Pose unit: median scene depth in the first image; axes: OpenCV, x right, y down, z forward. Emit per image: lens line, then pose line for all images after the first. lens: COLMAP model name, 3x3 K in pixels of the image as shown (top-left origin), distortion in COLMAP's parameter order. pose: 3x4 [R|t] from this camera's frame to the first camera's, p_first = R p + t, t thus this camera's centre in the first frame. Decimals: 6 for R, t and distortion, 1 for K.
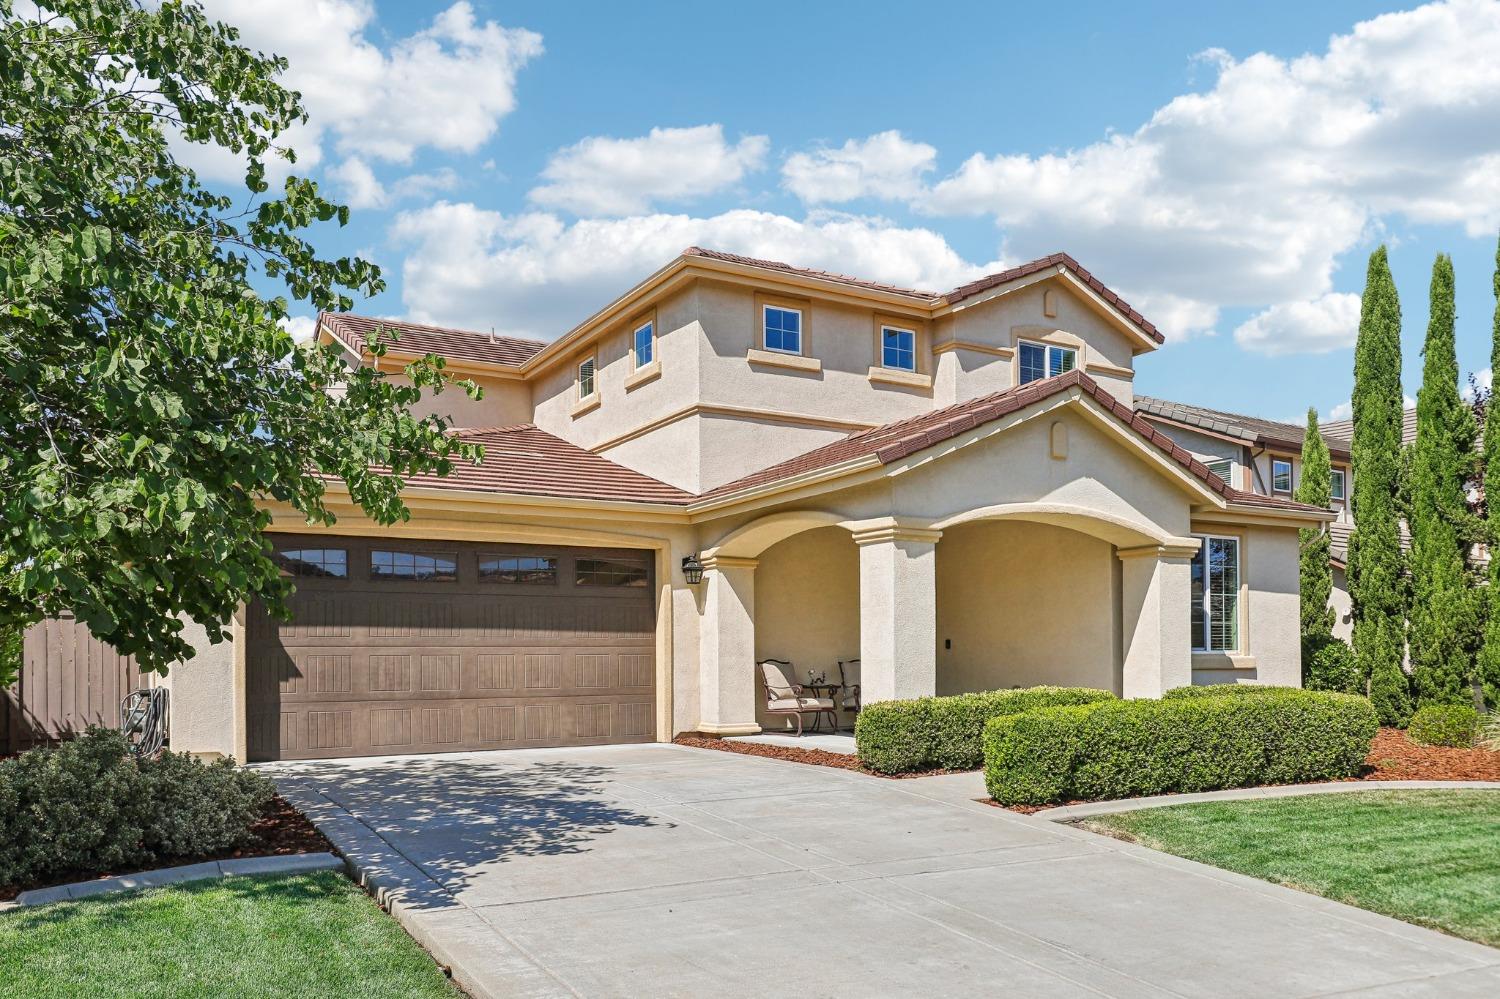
lens RADIAL K [[1108.3, 0, 750.0], [0, 1108.3, 499.5], [0, 0, 1]] dist [0.001467, 0.002390]
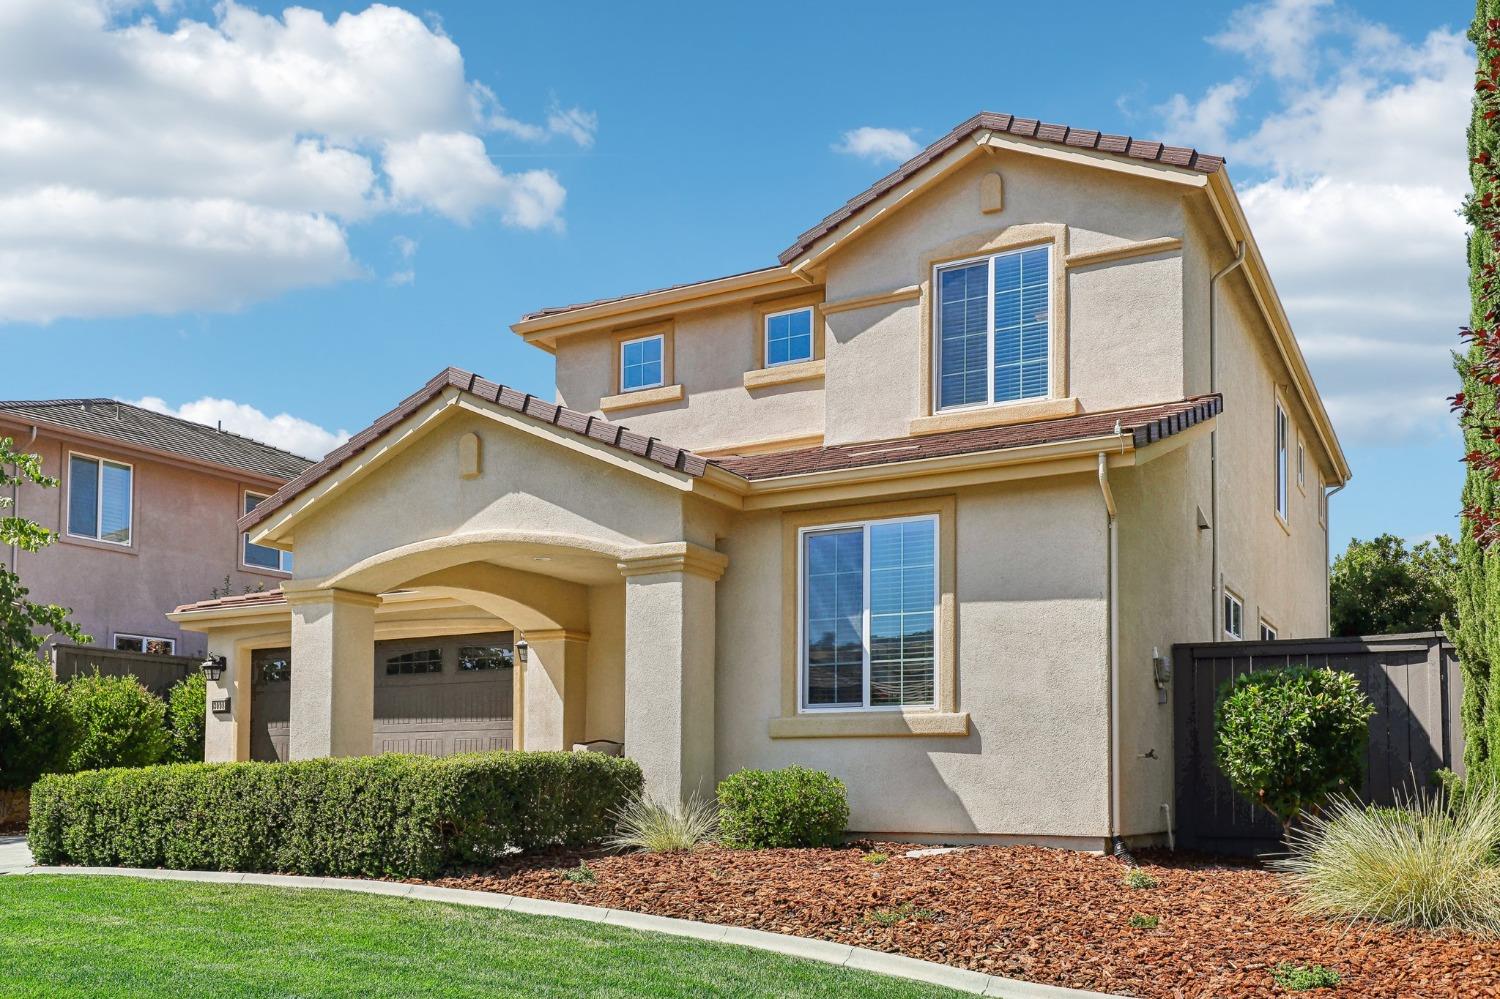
lens RADIAL K [[1316.1, 0, 744.5], [0, 1316.1, 567.0], [0, 0, 1]] dist [0.022583, -0.006768]
pose [[0.532897, -0.136726, -0.835061, 1.120512], [0.117484, 0.989257, -0.087000, 0.128312], [0.837985, -0.051744, 0.543235, 0.609418]]
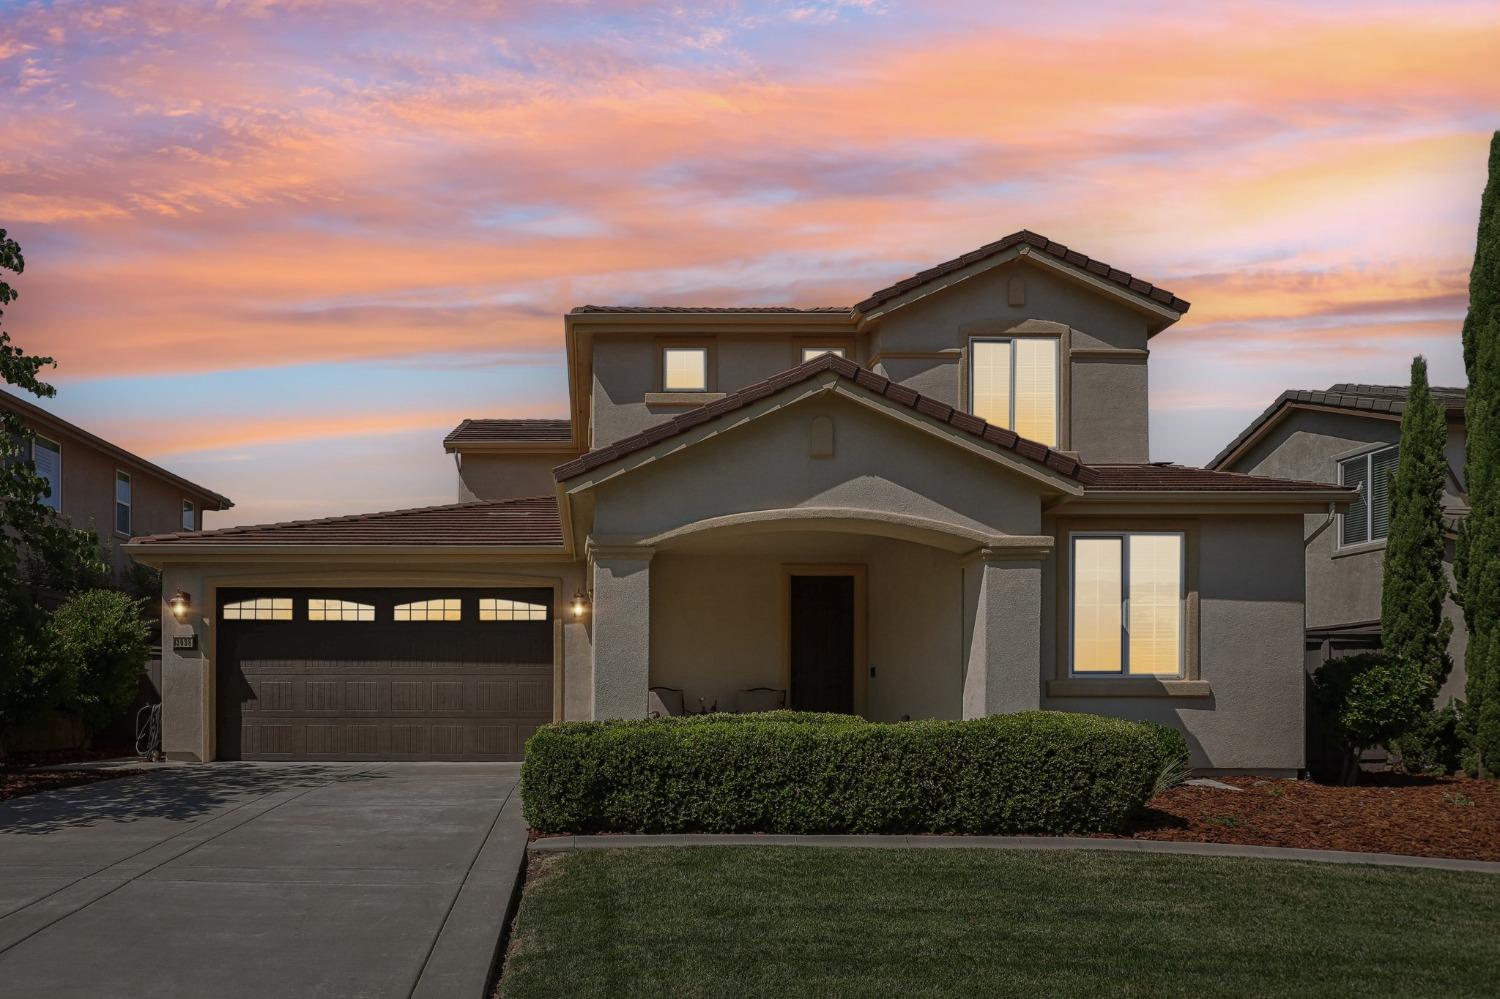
lens RADIAL K [[931.7, 0, 746.4], [0, 931.7, 605.8], [0, 0, 1]] dist [-0.011234, -0.000386]
pose [[0.872736, -0.048253, -0.485802, 0.553723], [0.065026, 0.997726, 0.017718, 0.061553], [0.483843, -0.047053, 0.873889, 0.296115]]
